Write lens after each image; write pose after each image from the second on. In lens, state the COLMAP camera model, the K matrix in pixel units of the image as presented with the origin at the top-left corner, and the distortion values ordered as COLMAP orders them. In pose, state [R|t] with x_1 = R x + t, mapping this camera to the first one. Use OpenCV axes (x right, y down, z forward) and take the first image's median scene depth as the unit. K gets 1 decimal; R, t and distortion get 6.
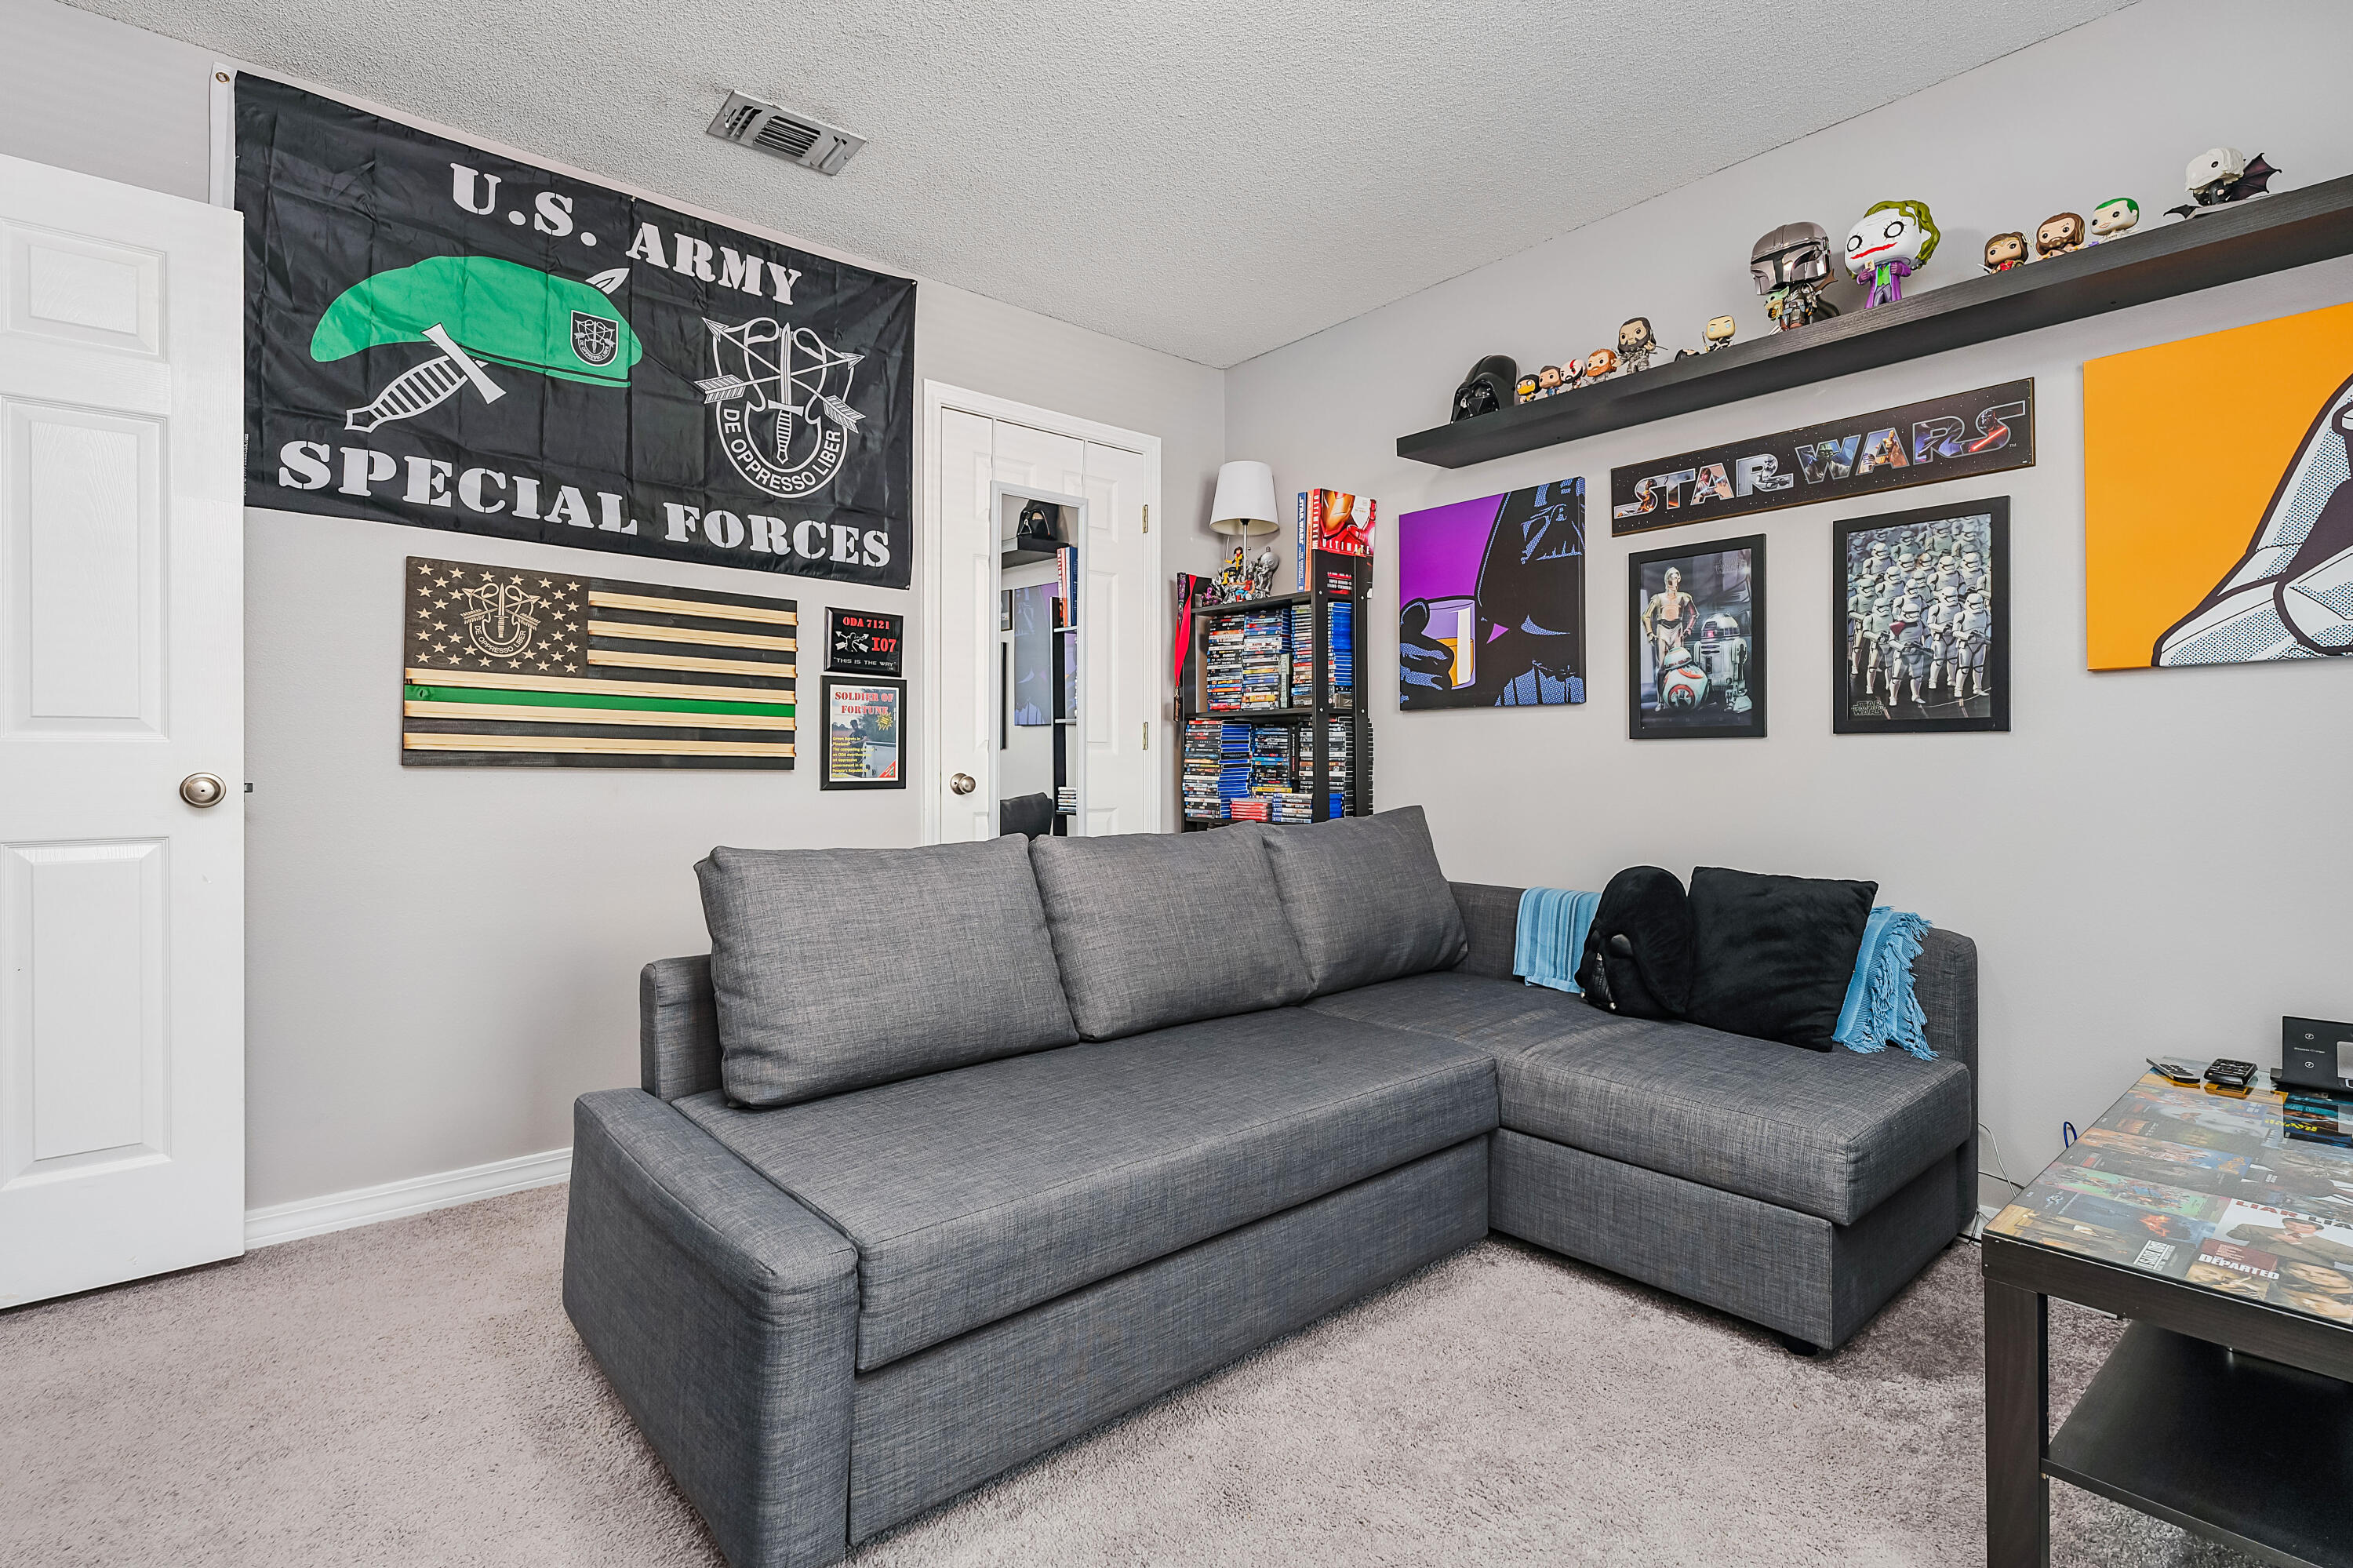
lens RADIAL K [[1080.2, 0, 1177.6], [0, 1080.2, 768.1], [0, 0, 1]] dist [0.002089, 0.000843]
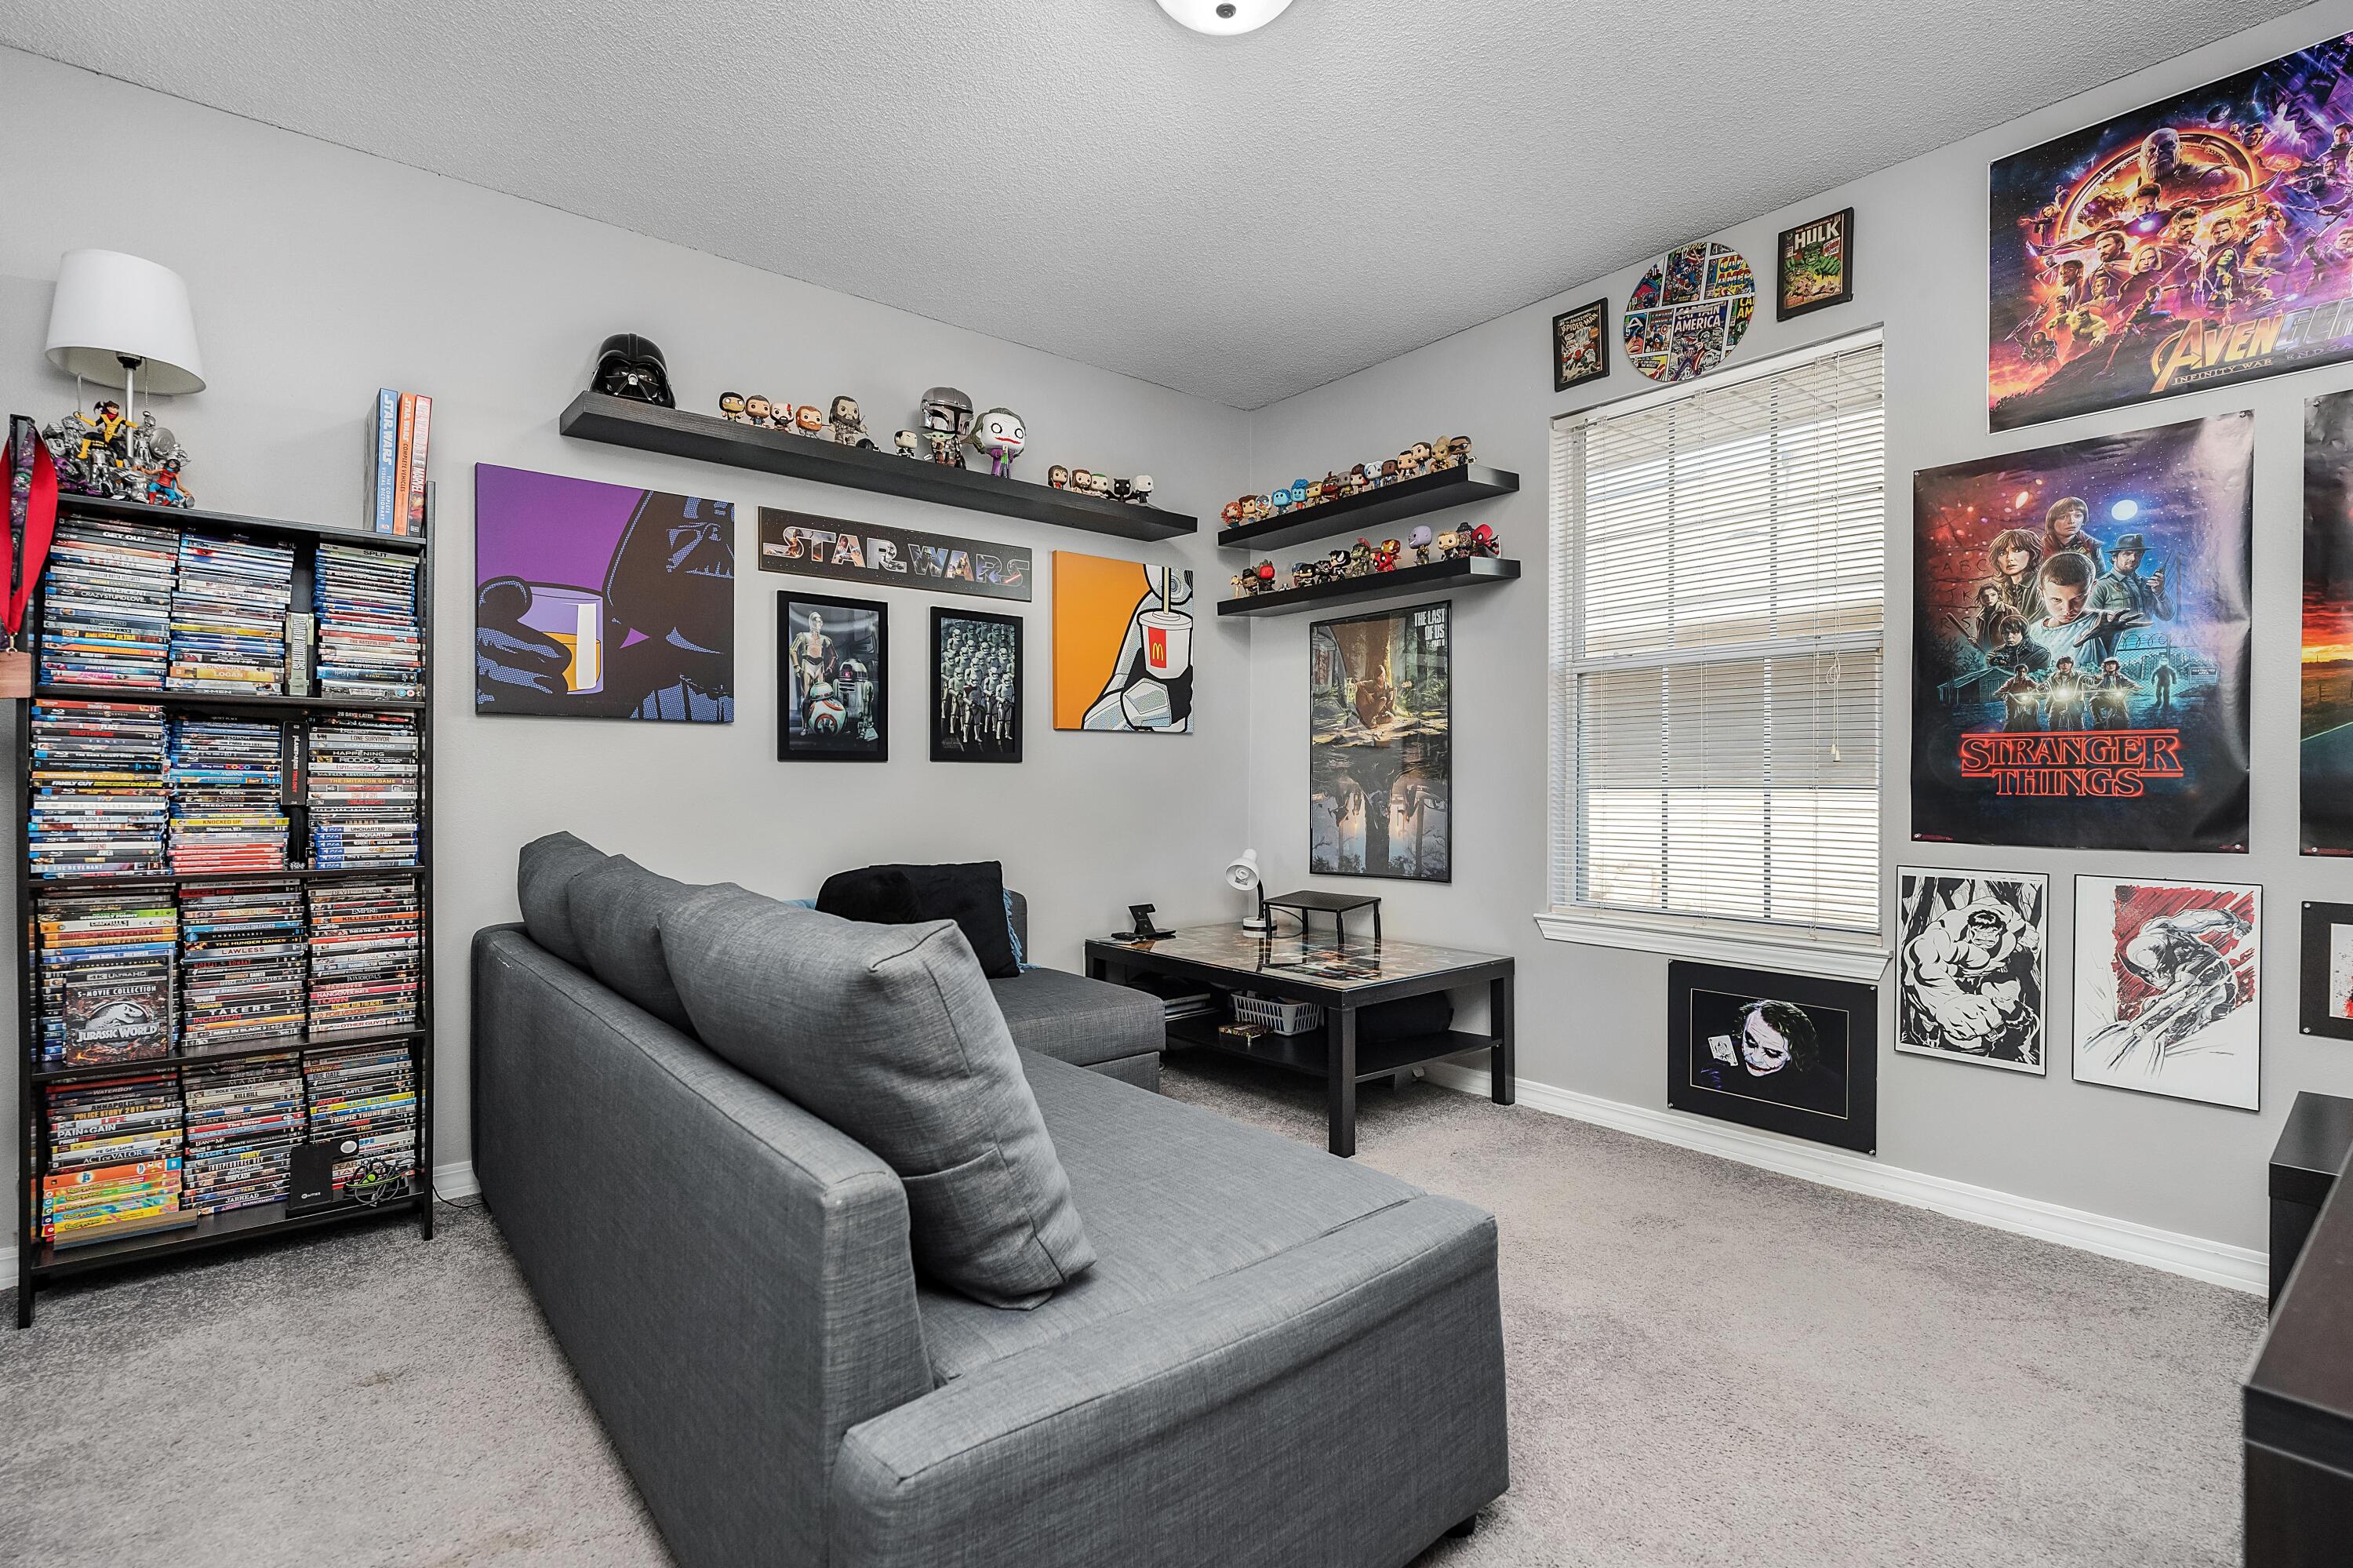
lens RADIAL K [[1080.2, 0, 1176.7], [0, 1080.2, 787.9], [0, 0, 1]] dist [0.002089, 0.000843]
pose [[0.038662, -0.003272, 0.999247, -0.688700], [0.003598, 0.999989, 0.003135, -0.000011], [-0.999246, 0.003474, 0.038673, 0.577284]]
